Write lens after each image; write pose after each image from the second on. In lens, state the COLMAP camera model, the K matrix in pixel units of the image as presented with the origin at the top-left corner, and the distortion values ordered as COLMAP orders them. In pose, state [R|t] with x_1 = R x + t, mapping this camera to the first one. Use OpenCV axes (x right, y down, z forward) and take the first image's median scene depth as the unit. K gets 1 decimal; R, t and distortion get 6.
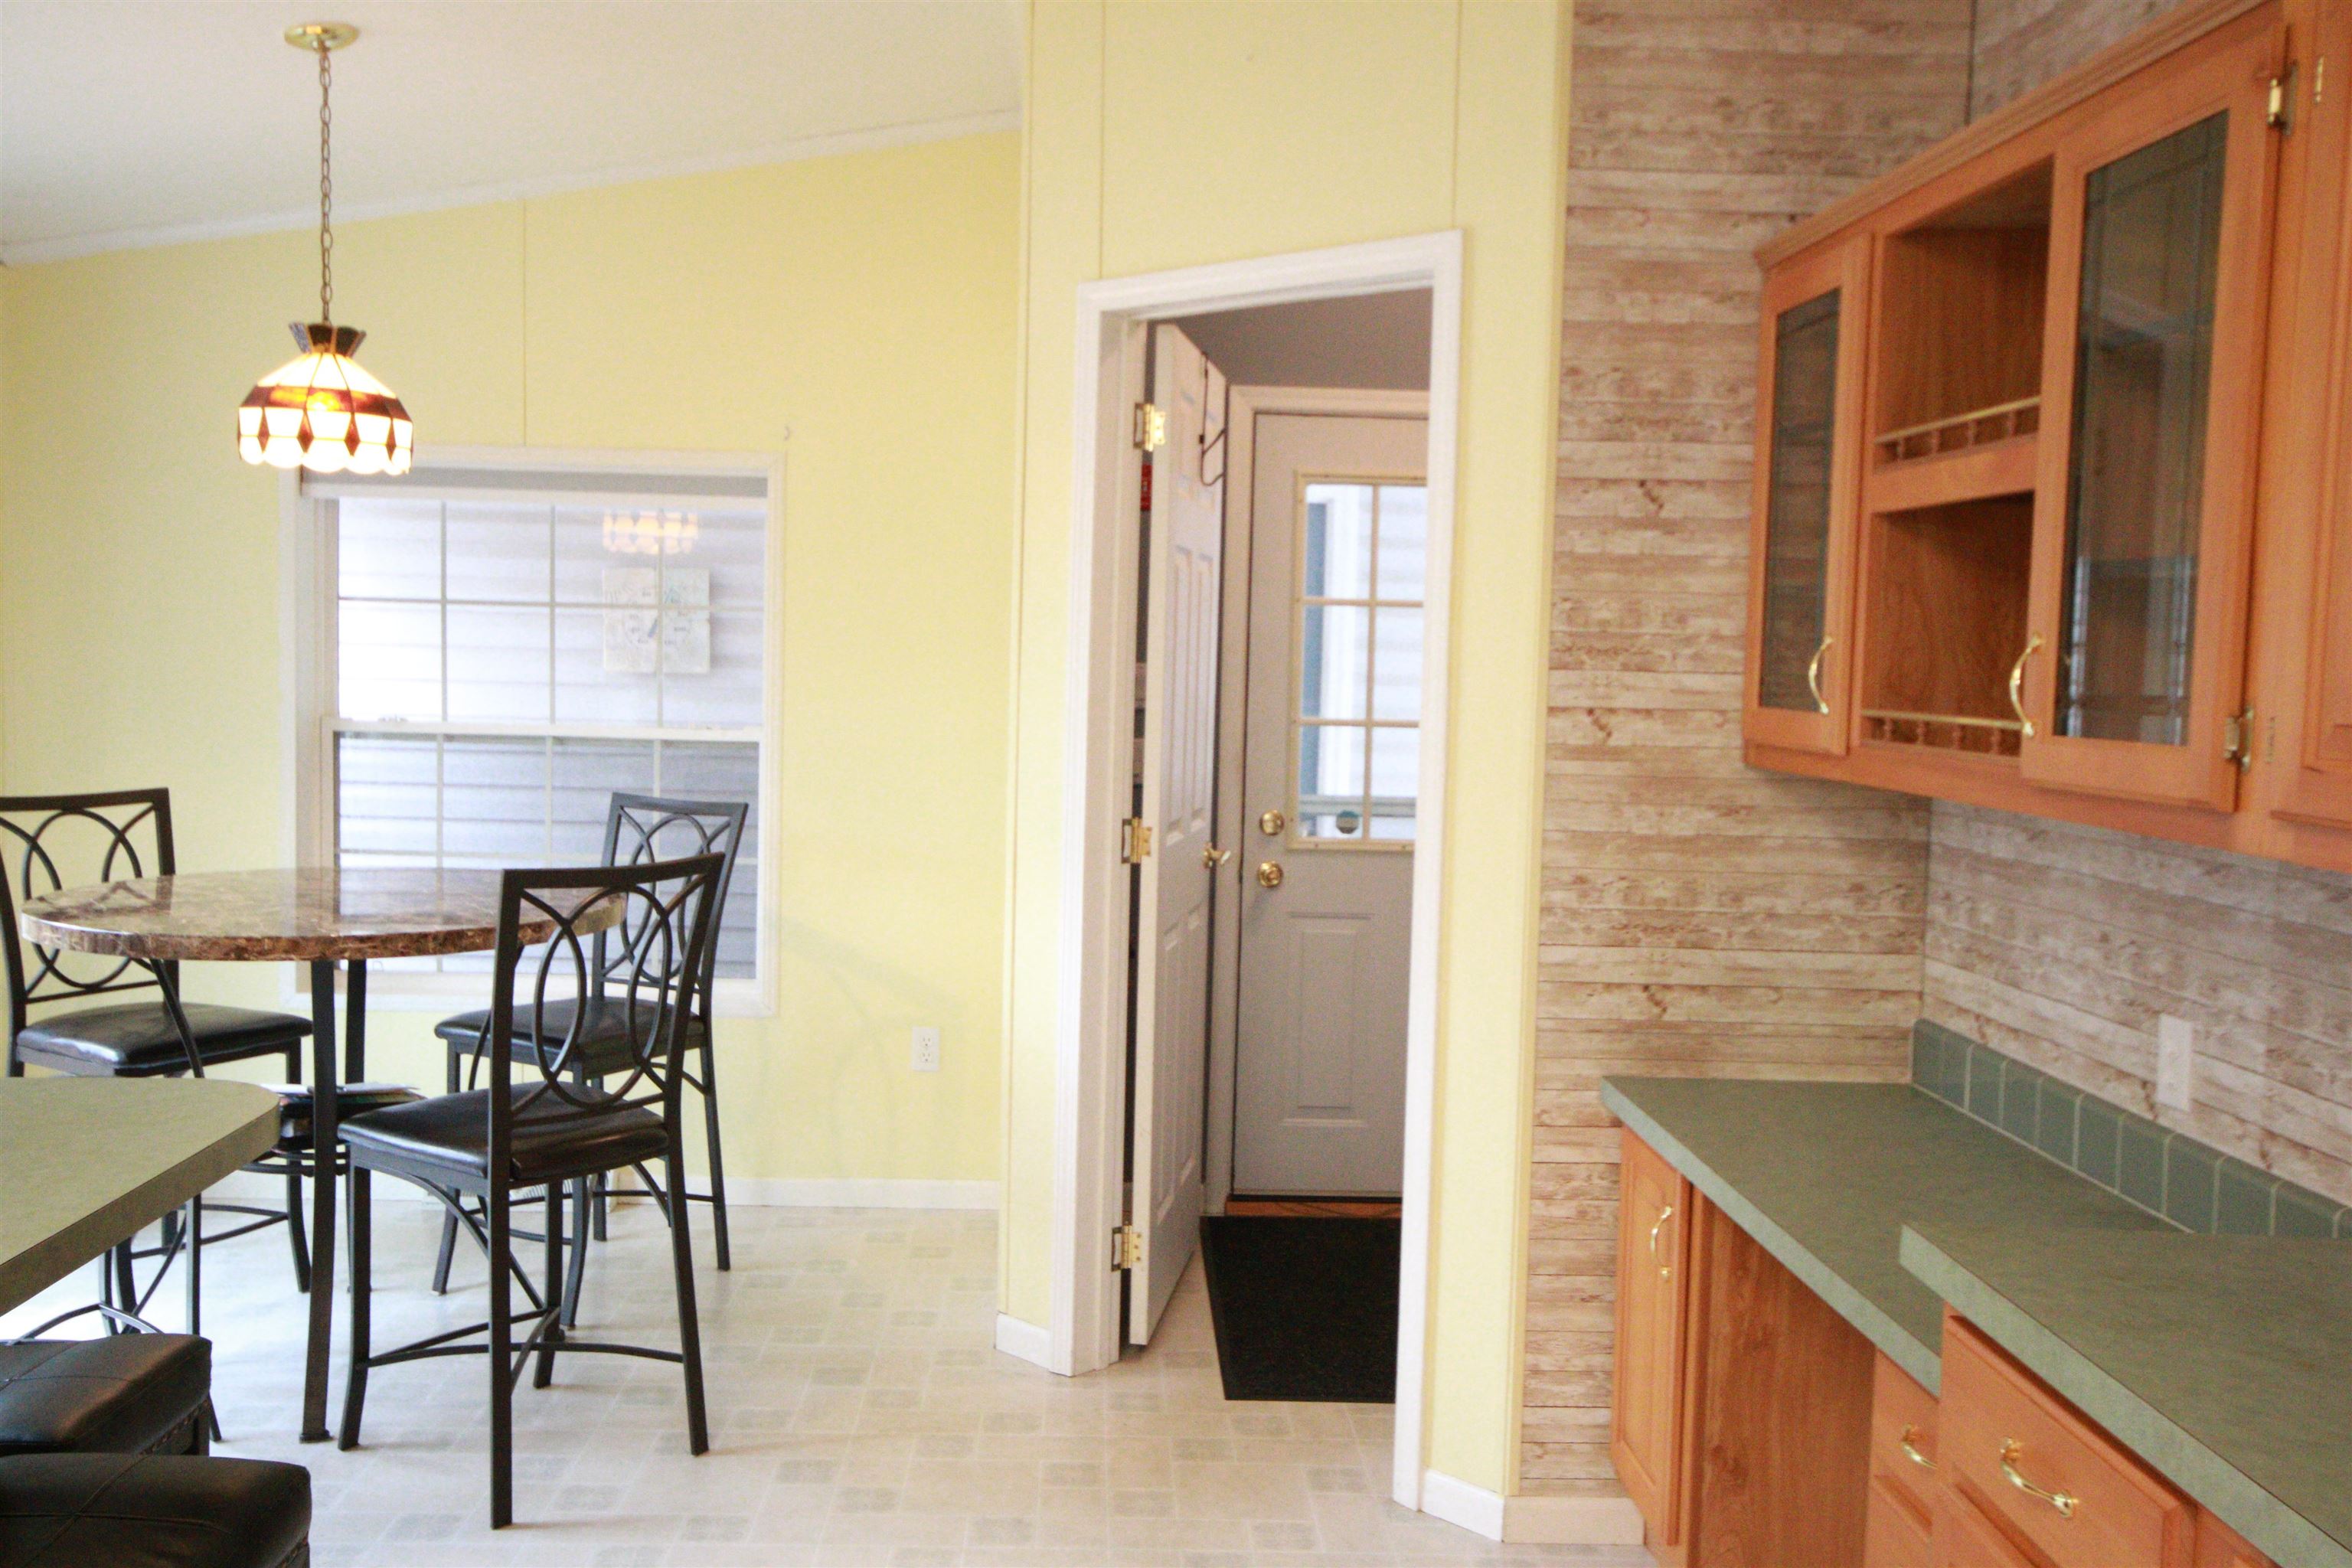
lens RADIAL K [[1935.7, 0, 1159.7], [0, 1935.7, 776.7], [0, 0, 1]] dist [-0.010011, 0.041329]
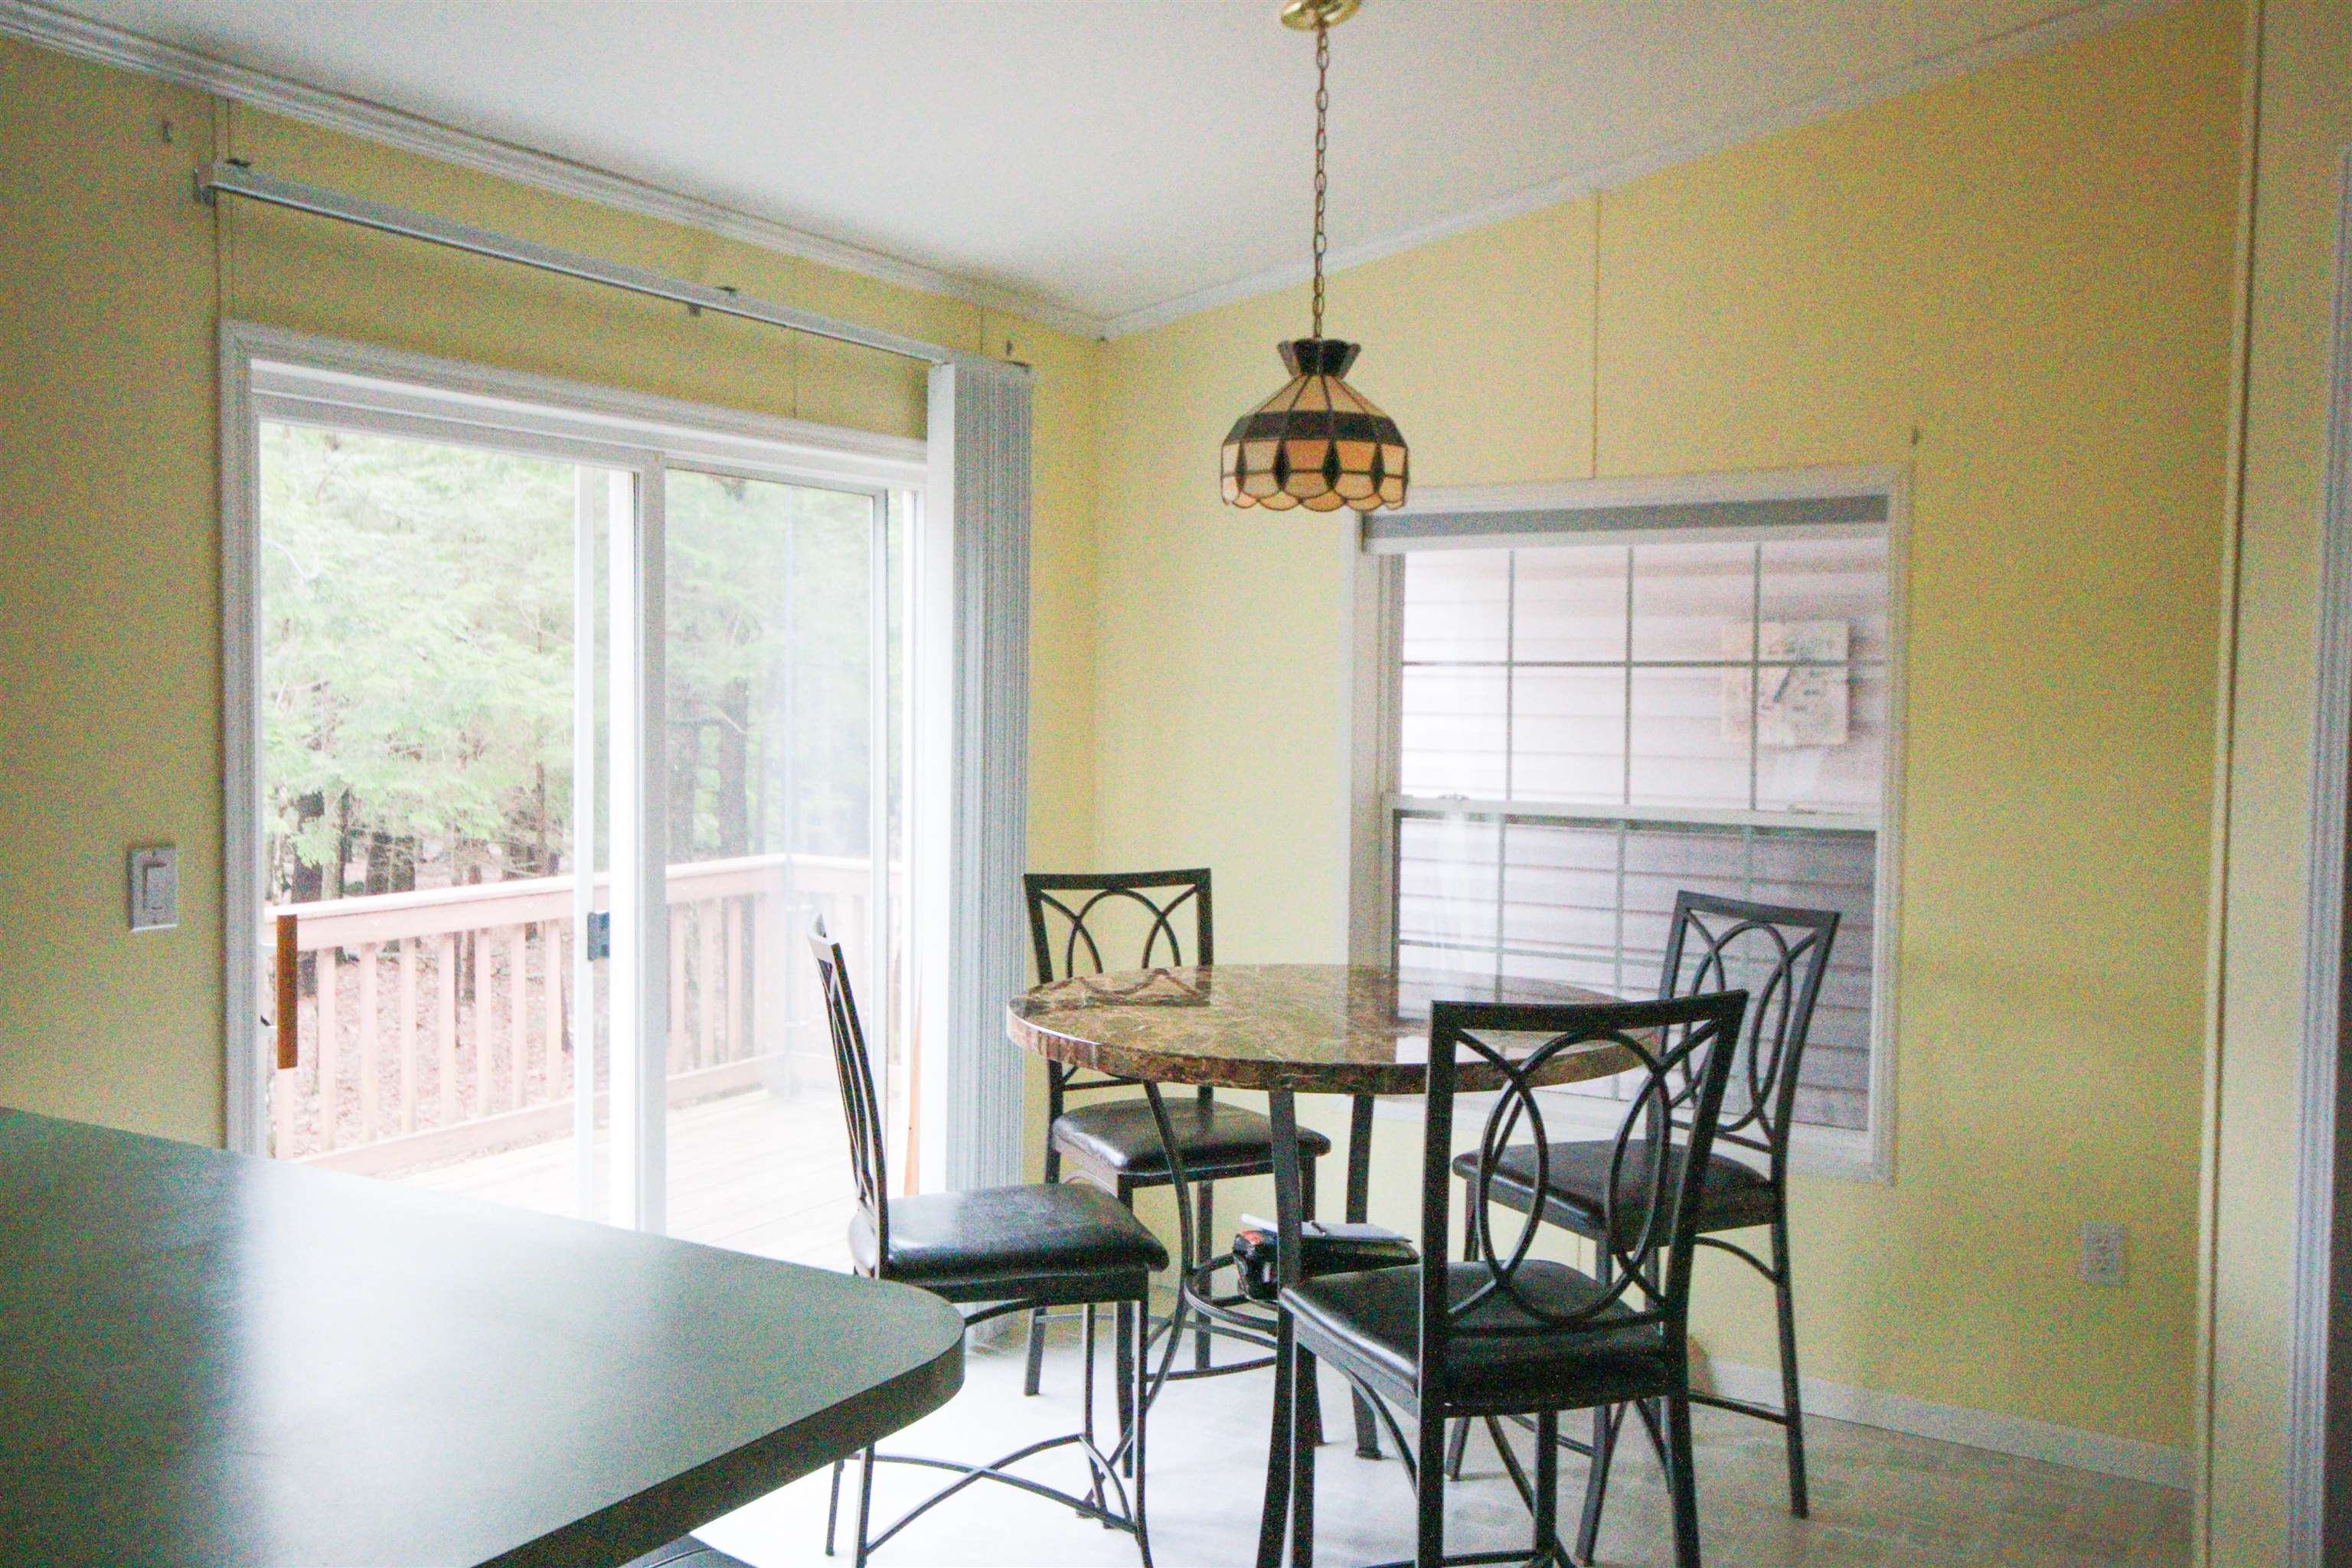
lens RADIAL K [[1935.7, 0, 1190.8], [0, 1935.7, 789.3], [0, 0, 1]] dist [-0.010011, 0.041329]
pose [[0.824598, 0.008104, -0.565661, 0.009344], [-0.025352, 0.999422, -0.022638, -0.011338], [0.565151, 0.033008, 0.824327, 0.221530]]
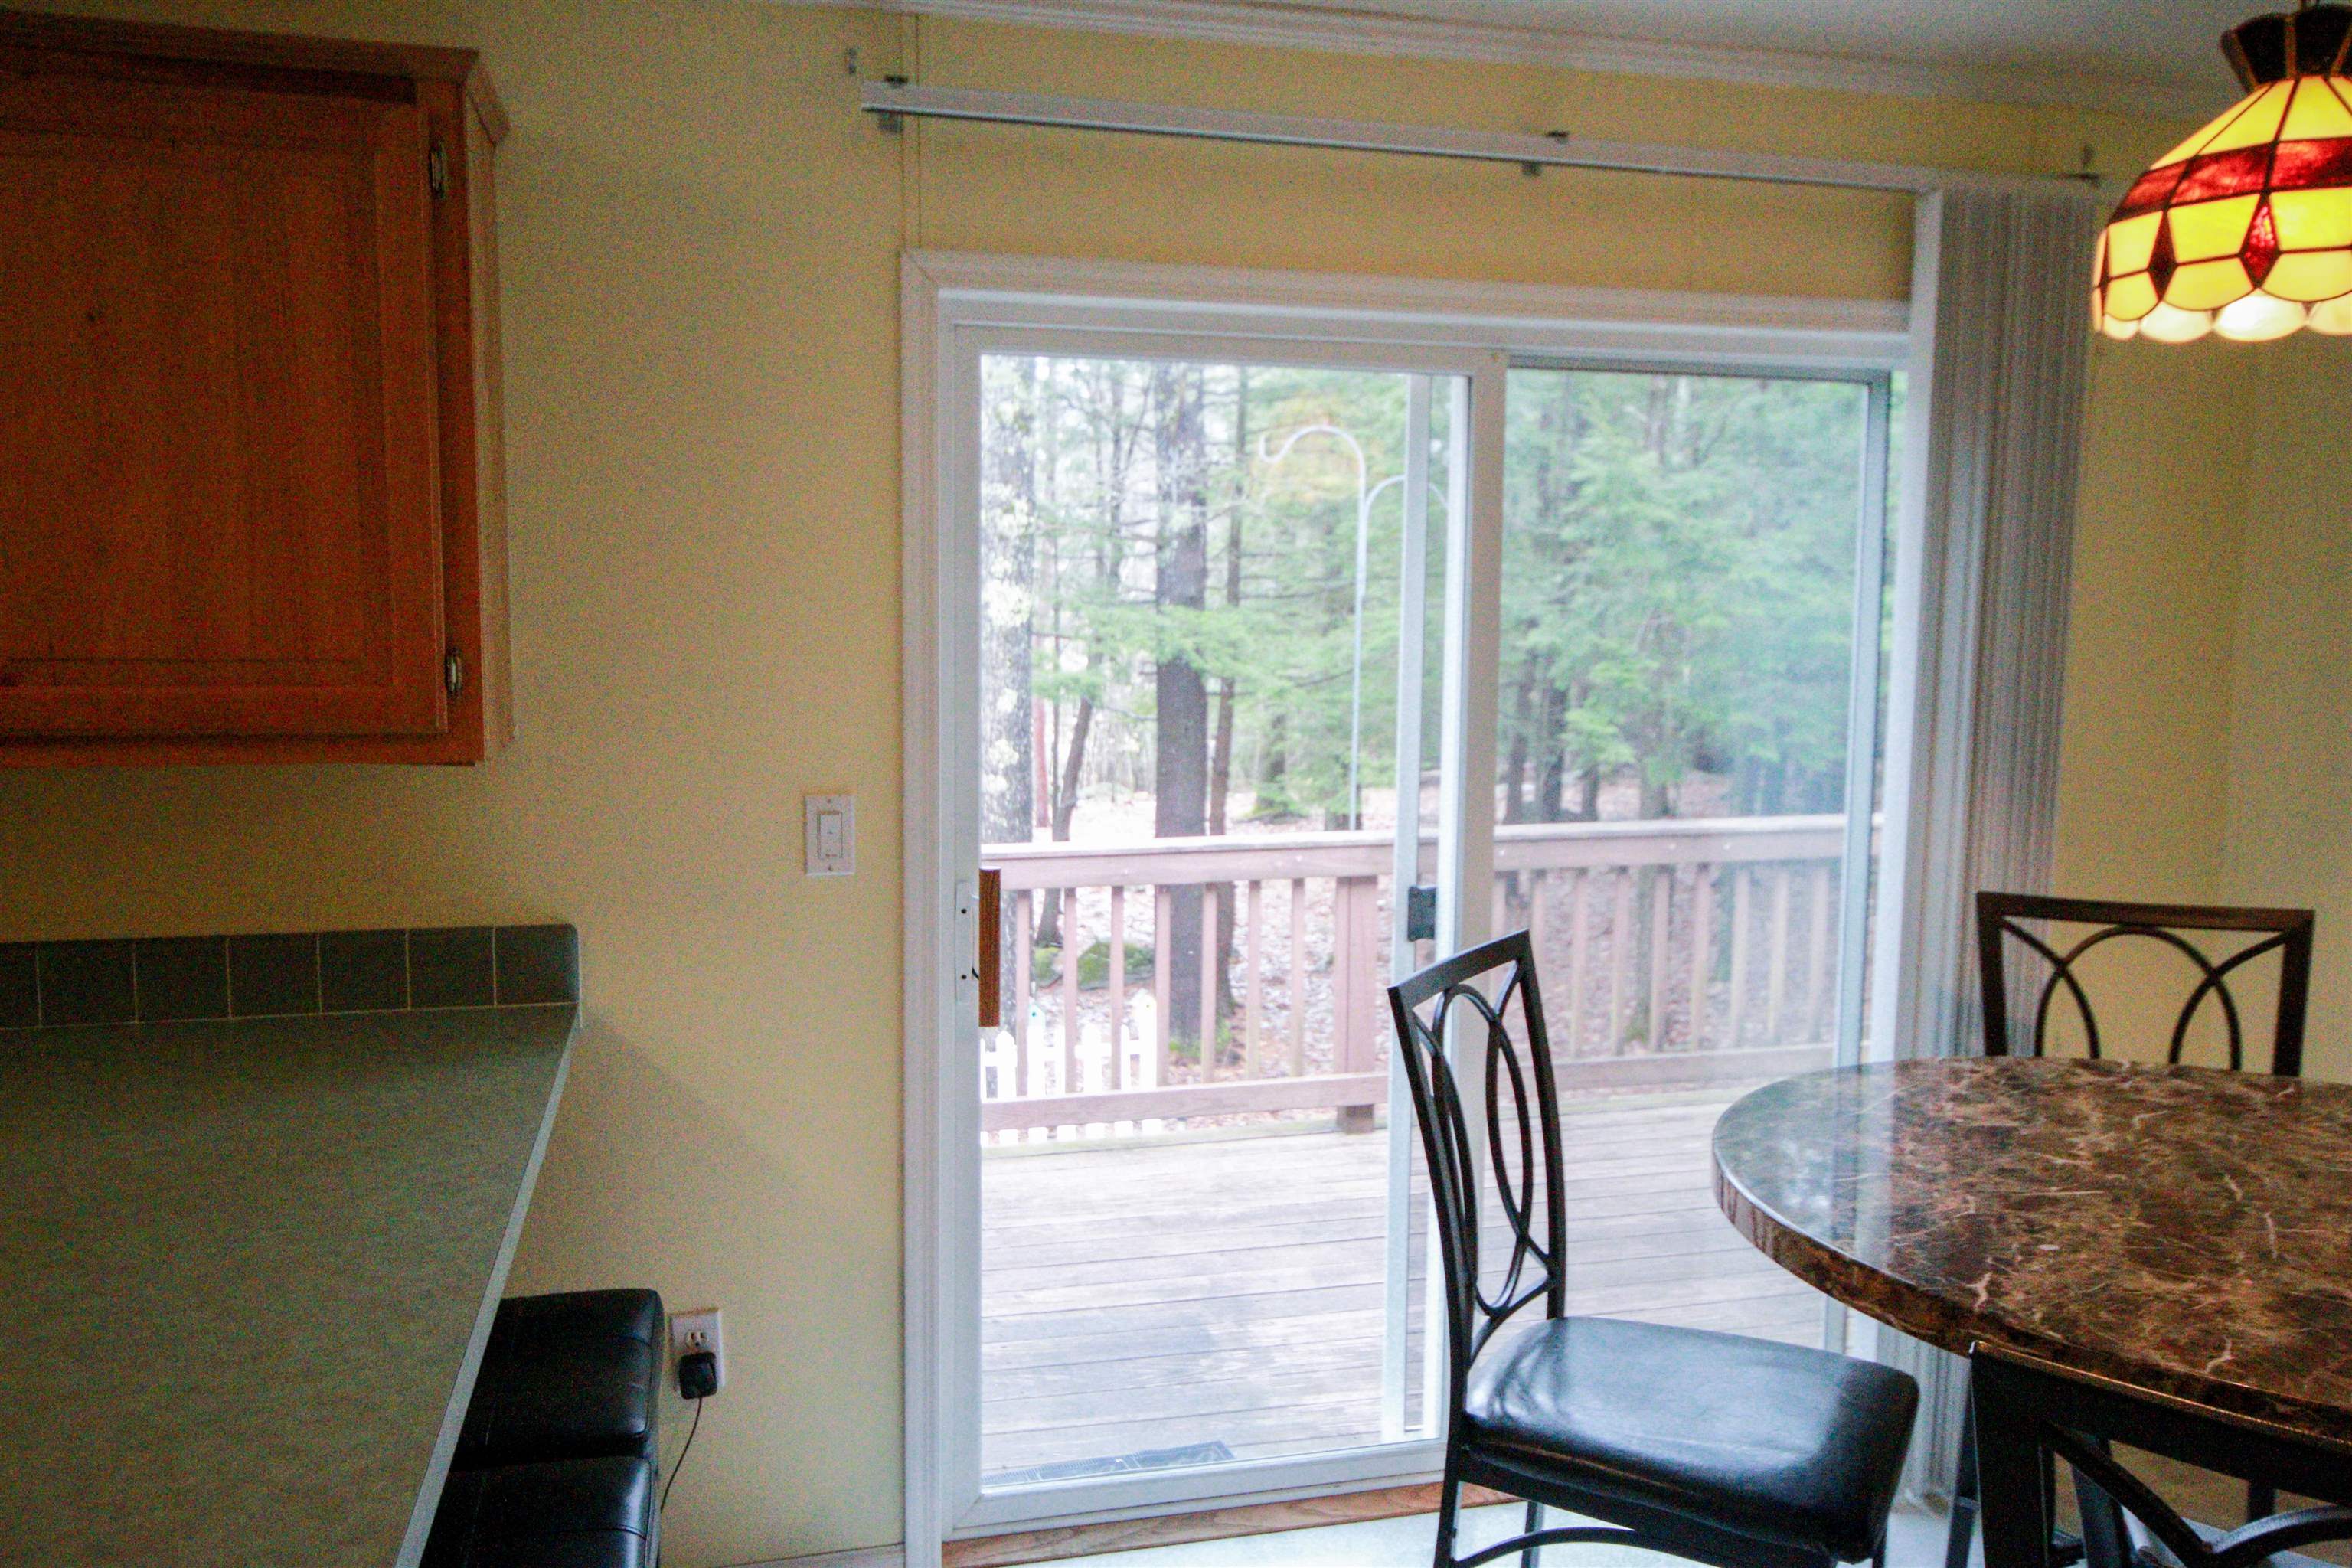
lens RADIAL K [[1747.8, 0, 1189.0], [0, 1747.8, 797.8], [0, 0, 1]] dist [-0.006126, 0.012899]
pose [[0.186292, 0.075655, -0.979577, -0.042315], [-0.068604, 0.995599, 0.063846, -0.040579], [0.980096, 0.055309, 0.190662, 0.546823]]
